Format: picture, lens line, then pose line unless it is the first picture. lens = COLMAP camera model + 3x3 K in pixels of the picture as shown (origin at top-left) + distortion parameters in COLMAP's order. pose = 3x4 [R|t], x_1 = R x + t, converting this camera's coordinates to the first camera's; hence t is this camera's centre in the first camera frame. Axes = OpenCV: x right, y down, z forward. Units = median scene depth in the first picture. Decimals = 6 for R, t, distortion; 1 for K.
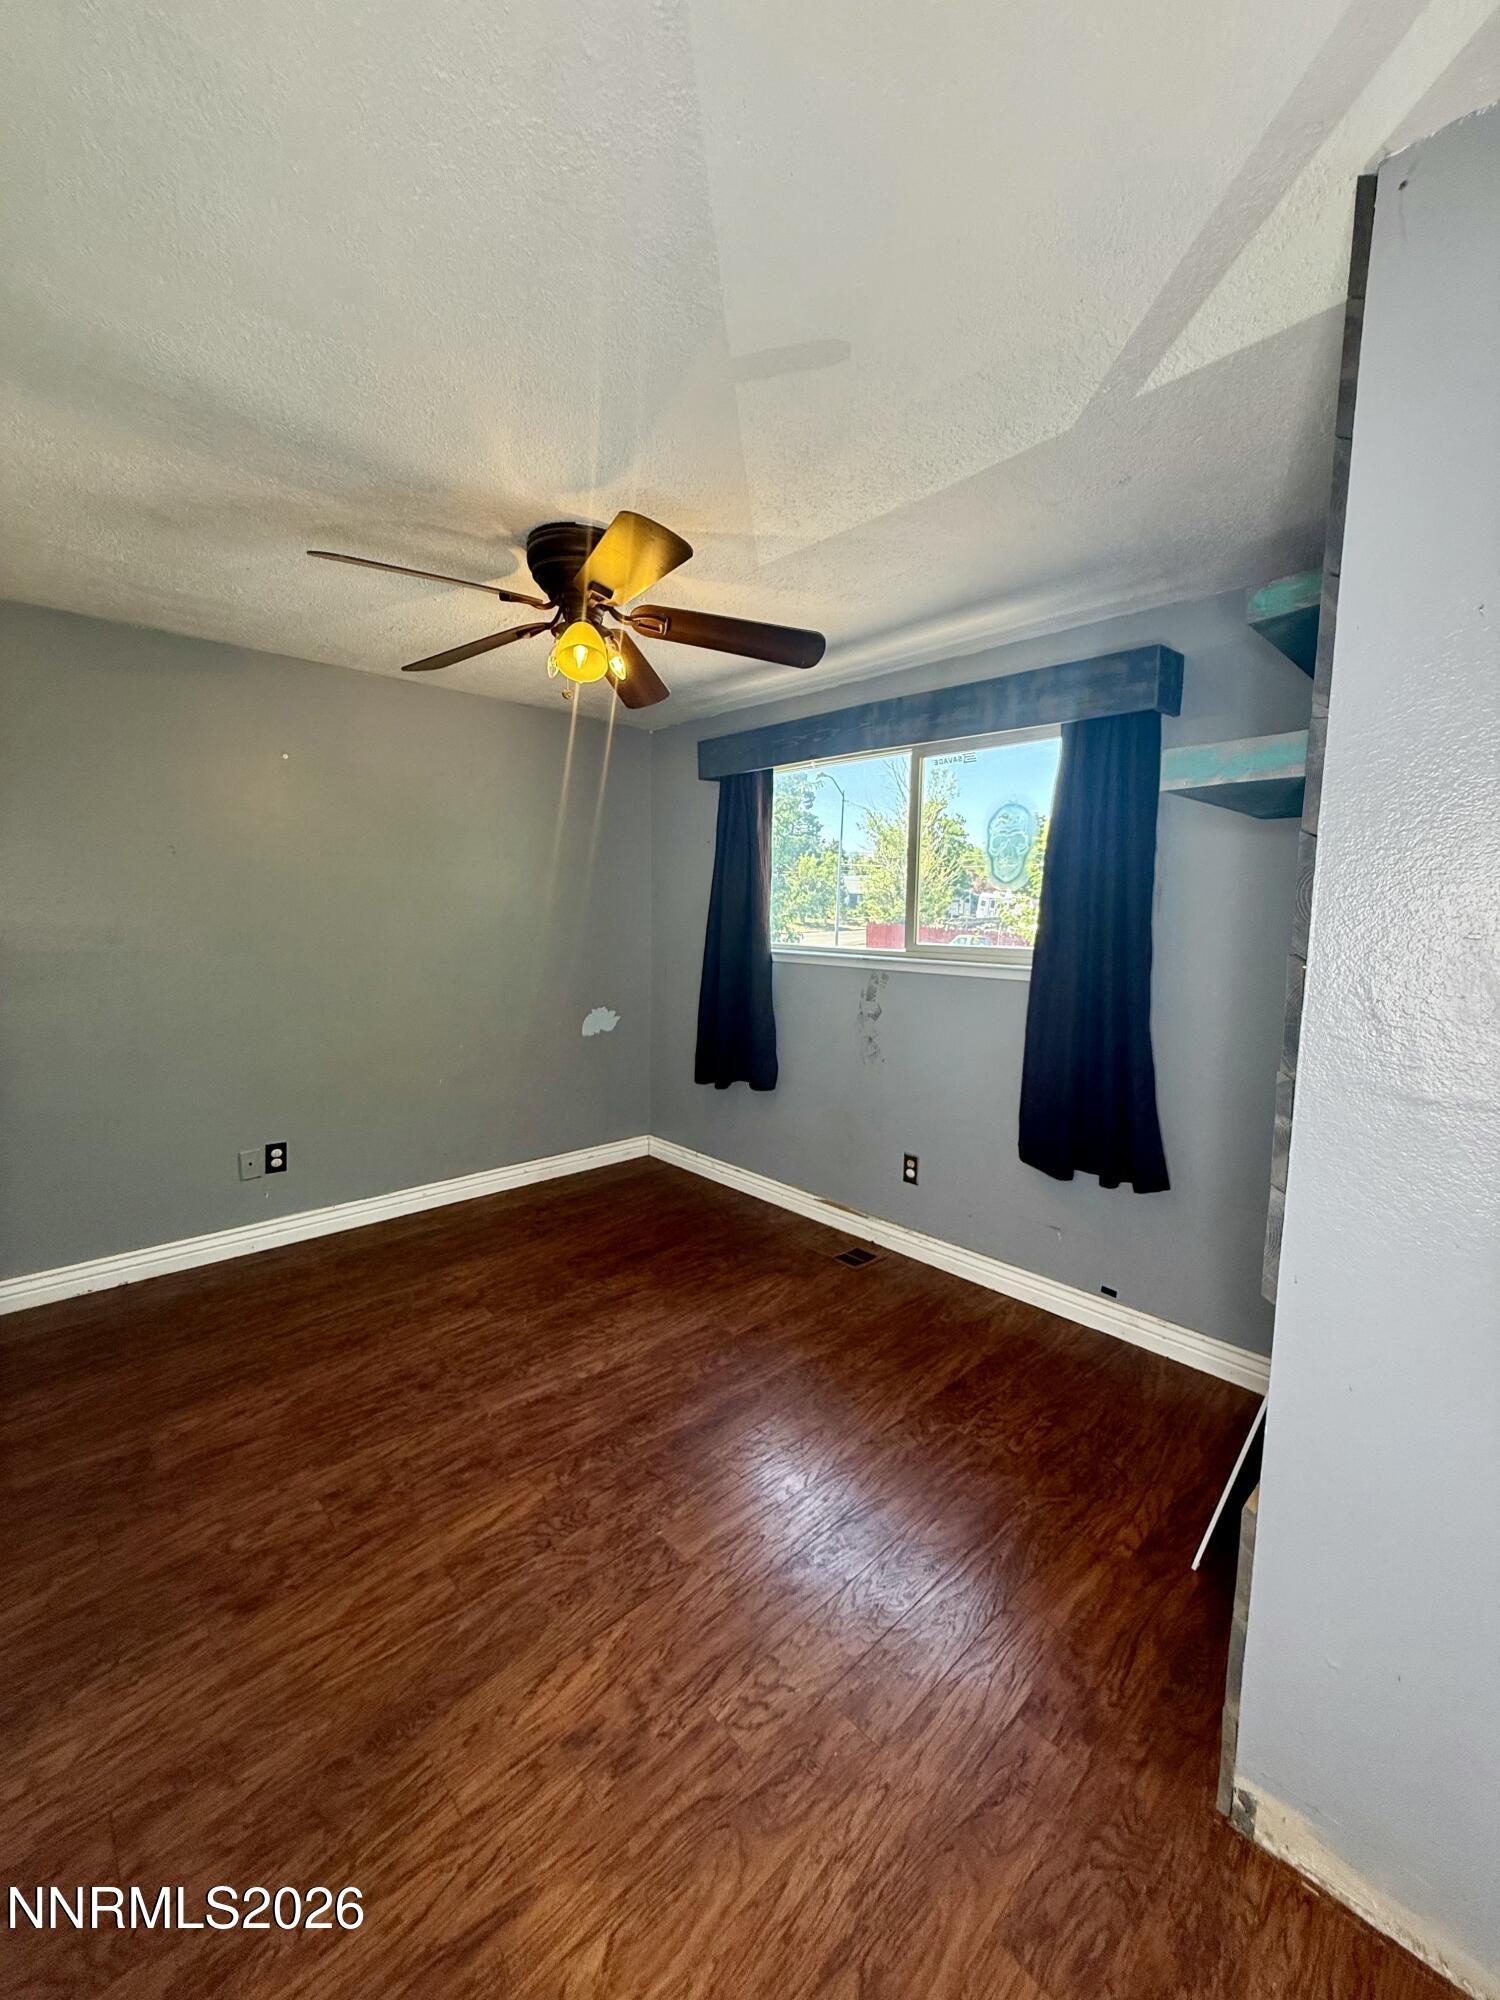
lens RADIAL K [[797.9, 0, 747.1], [0, 797.9, 994.8], [0, 0, 1]] dist [-0.001909, 0.000506]
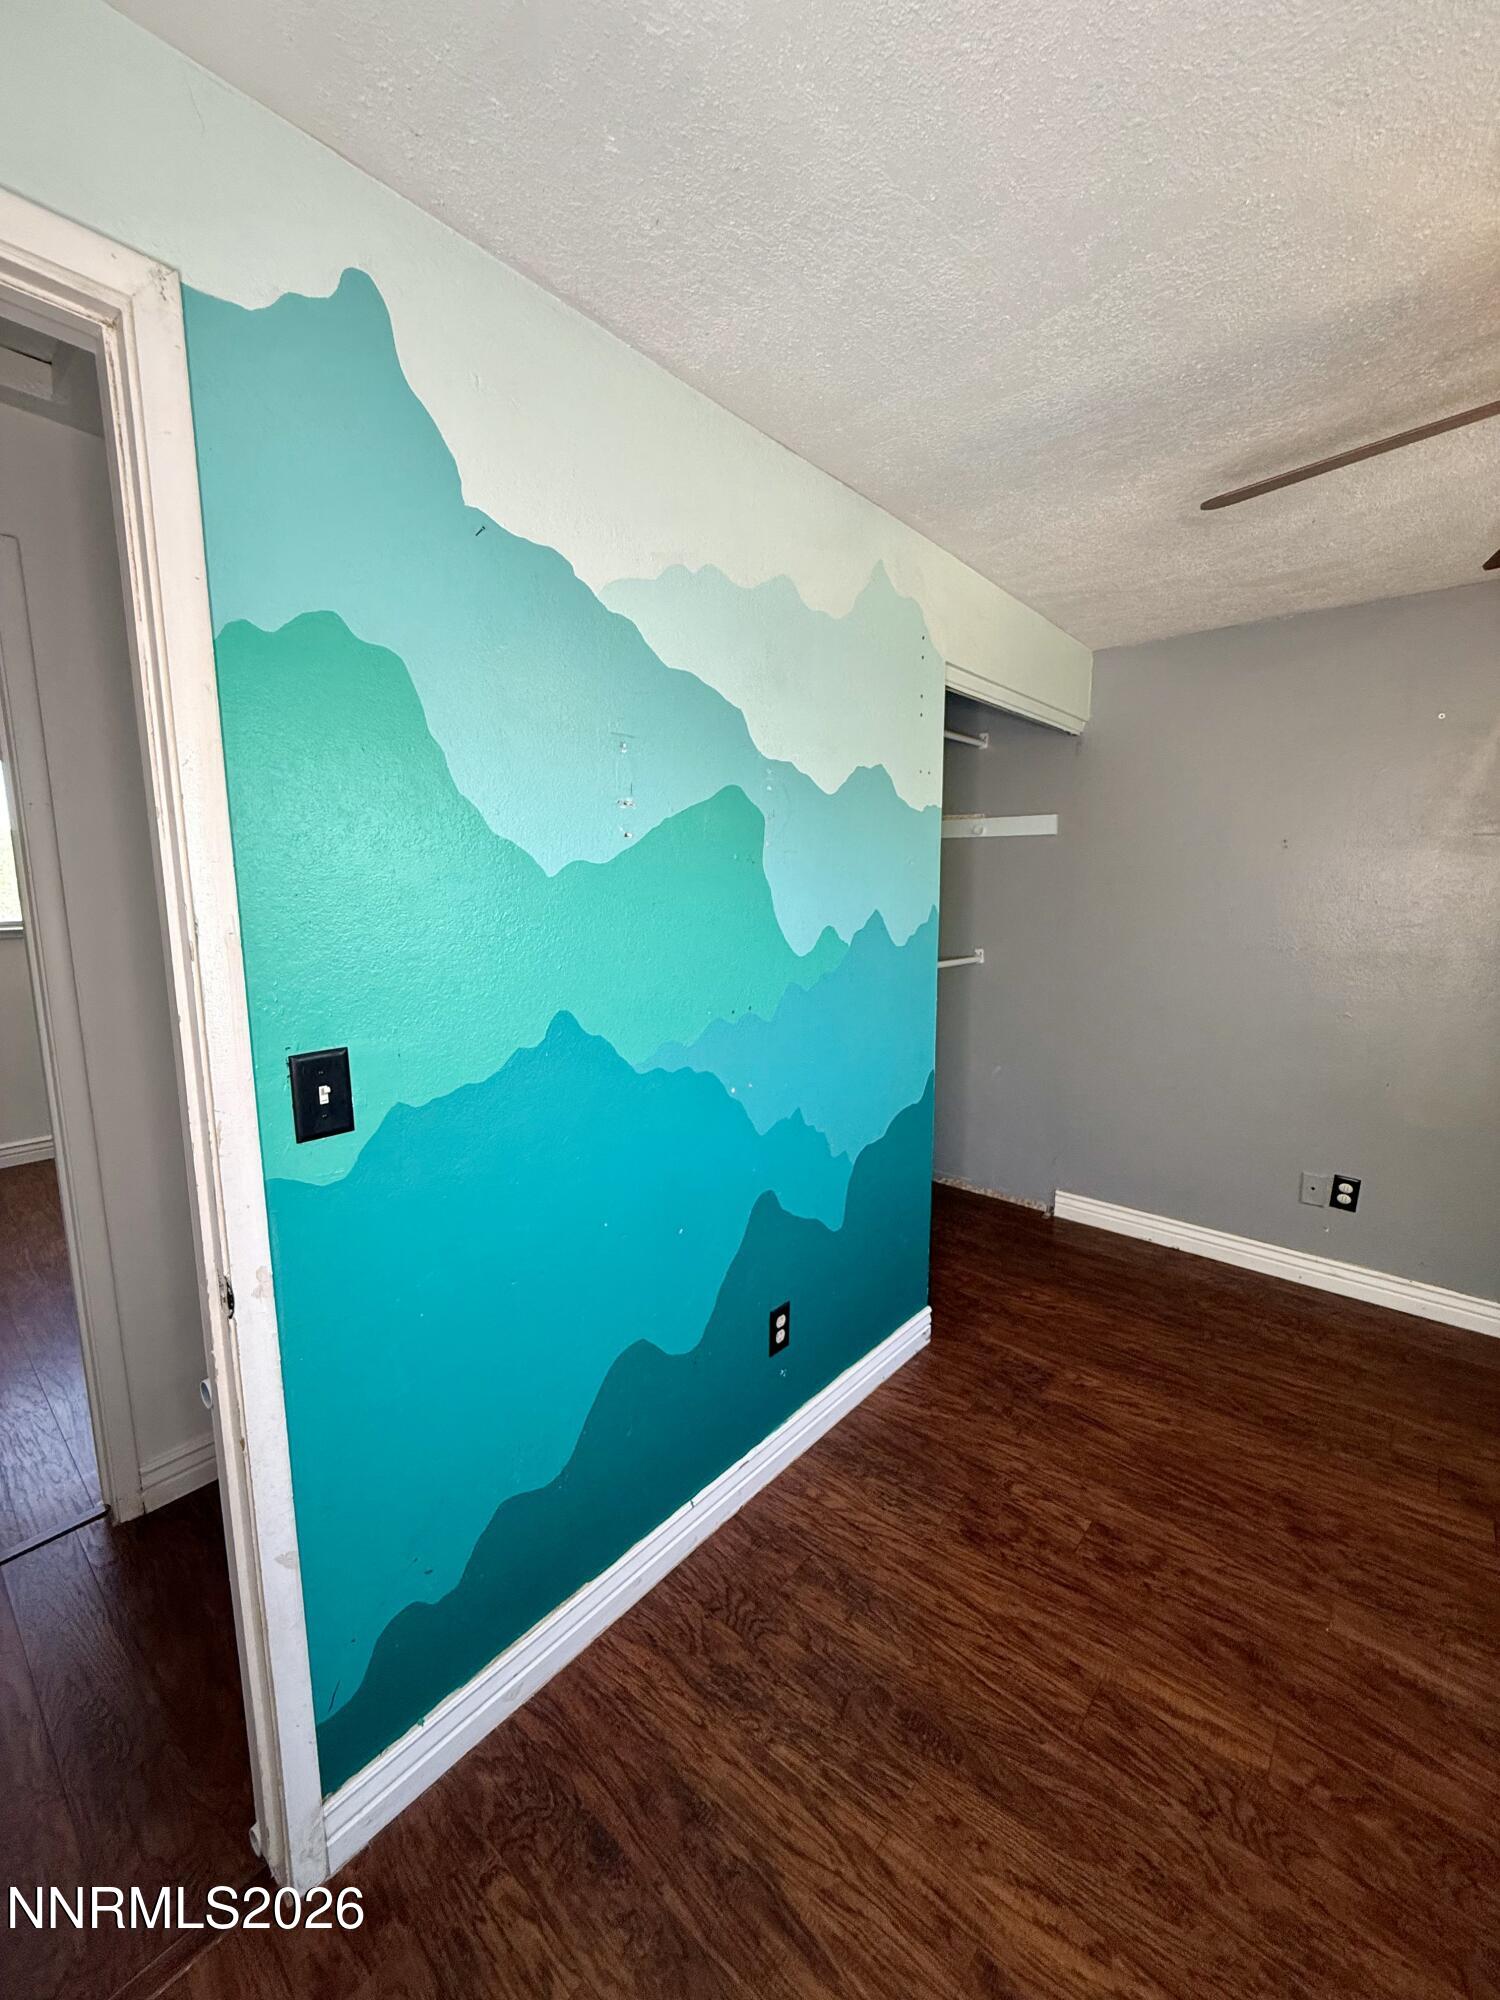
lens RADIAL K [[797.9, 0, 747.1], [0, 797.9, 994.8], [0, 0, 1]] dist [-0.001909, 0.000506]
pose [[0.095889, 0.131353, -0.986687, 0.319136], [-0.108568, 0.986721, 0.120806, -0.078587], [0.989454, 0.095538, 0.108876, 0.441557]]
